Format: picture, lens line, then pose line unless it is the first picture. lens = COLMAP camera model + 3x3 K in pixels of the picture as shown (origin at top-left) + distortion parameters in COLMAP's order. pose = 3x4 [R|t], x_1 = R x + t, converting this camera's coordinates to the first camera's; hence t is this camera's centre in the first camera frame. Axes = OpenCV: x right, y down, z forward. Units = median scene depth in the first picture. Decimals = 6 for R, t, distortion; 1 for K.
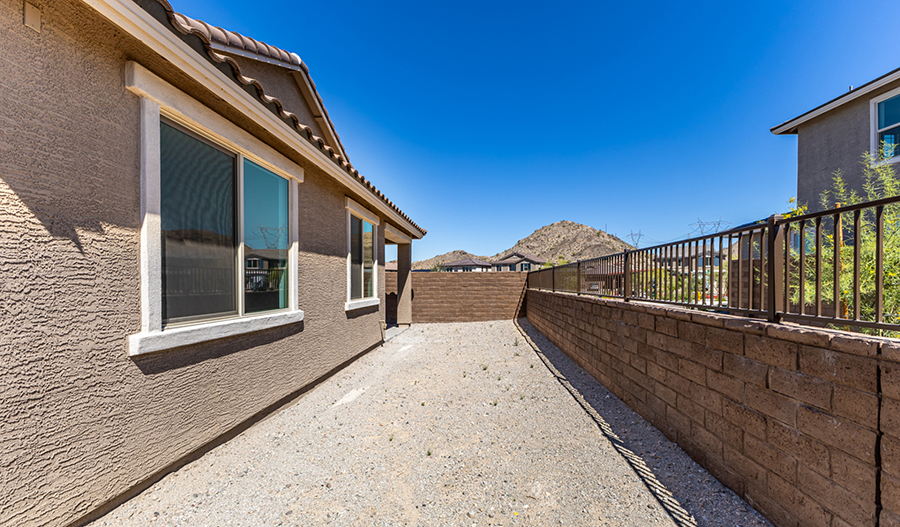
lens RADIAL K [[389.7, 0, 450.7], [0, 389.7, 284.5], [0, 0, 1]] dist [0.010882, -0.001894]
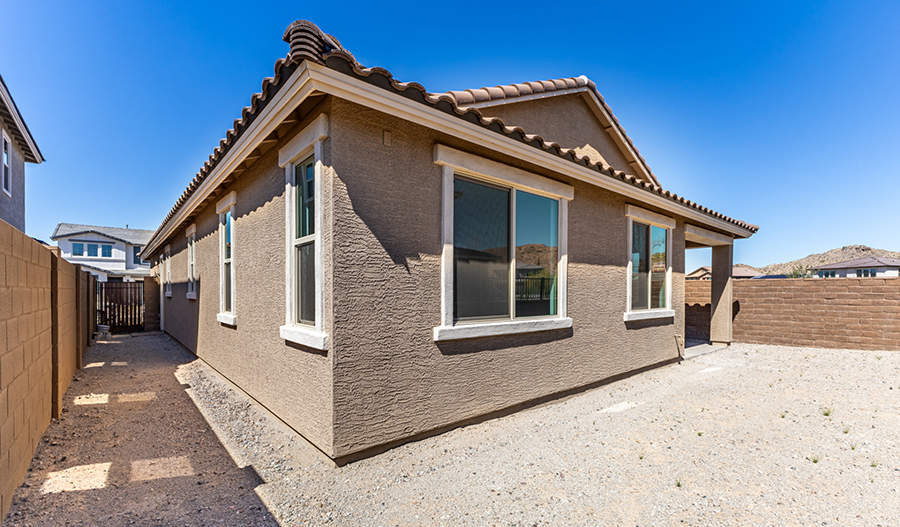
lens RADIAL K [[389.7, 0, 447.1], [0, 389.7, 293.7], [0, 0, 1]] dist [0.010882, -0.001894]
pose [[0.708809, 0.012957, -0.705281, 0.185037], [-0.010621, 0.999914, 0.007696, -0.007254], [0.705320, 0.002036, 0.708886, -0.015978]]
